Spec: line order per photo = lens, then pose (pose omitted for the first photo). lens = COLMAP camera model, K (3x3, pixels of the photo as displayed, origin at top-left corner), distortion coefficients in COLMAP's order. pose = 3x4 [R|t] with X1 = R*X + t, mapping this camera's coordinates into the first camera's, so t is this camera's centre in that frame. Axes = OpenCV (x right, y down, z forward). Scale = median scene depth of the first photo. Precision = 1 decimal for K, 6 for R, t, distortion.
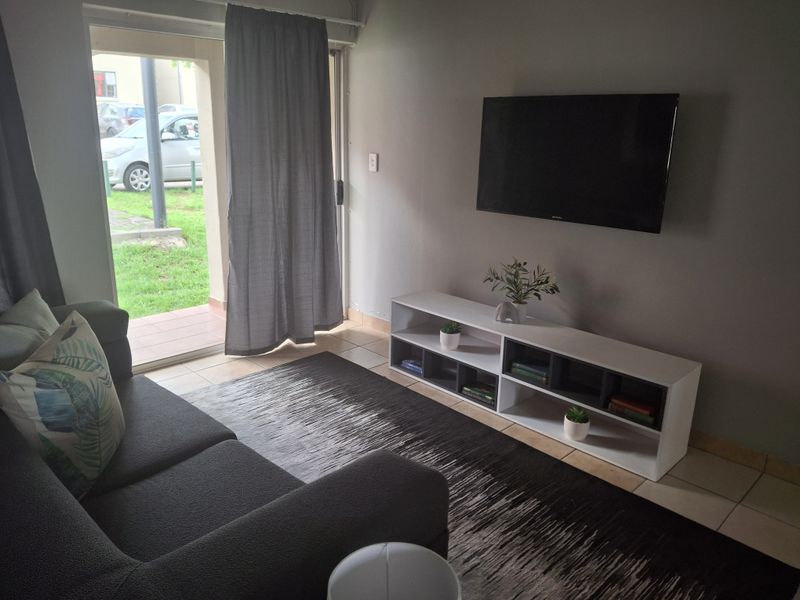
lens RADIAL K [[599.0, 0, 400.6], [0, 599.0, 293.5], [0, 0, 1]] dist [0.111653, -0.180201]
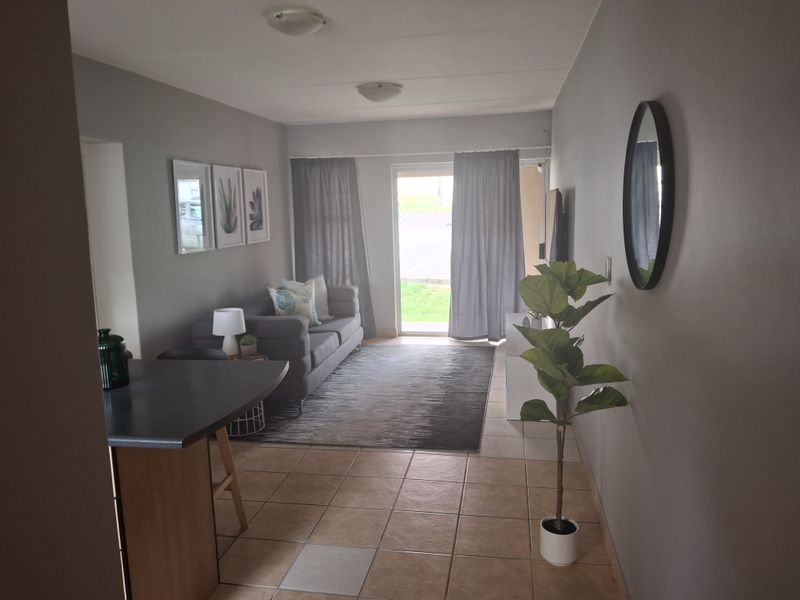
lens RADIAL K [[599.0, 0, 400.6], [0, 599.0, 293.5], [0, 0, 1]] dist [0.111653, -0.180201]
pose [[0.568865, 0.084331, -0.818096, 1.176748], [-0.185567, 0.982239, -0.027783, 0.054772], [0.801223, 0.167616, 0.574410, -0.173806]]
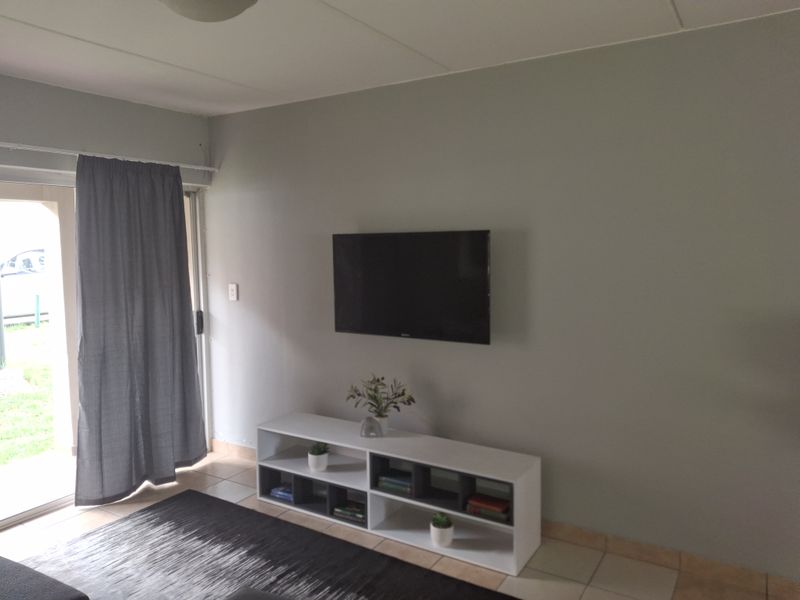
lens RADIAL K [[593.0, 0, 400.7], [0, 593.0, 287.4], [0, 0, 1]] dist [0.094808, -0.157313]
pose [[0.973731, -0.056532, 0.220572, 0.011956], [0.098828, 0.977620, -0.185718, -0.007985], [-0.205136, 0.202638, 0.957526, -0.052257]]
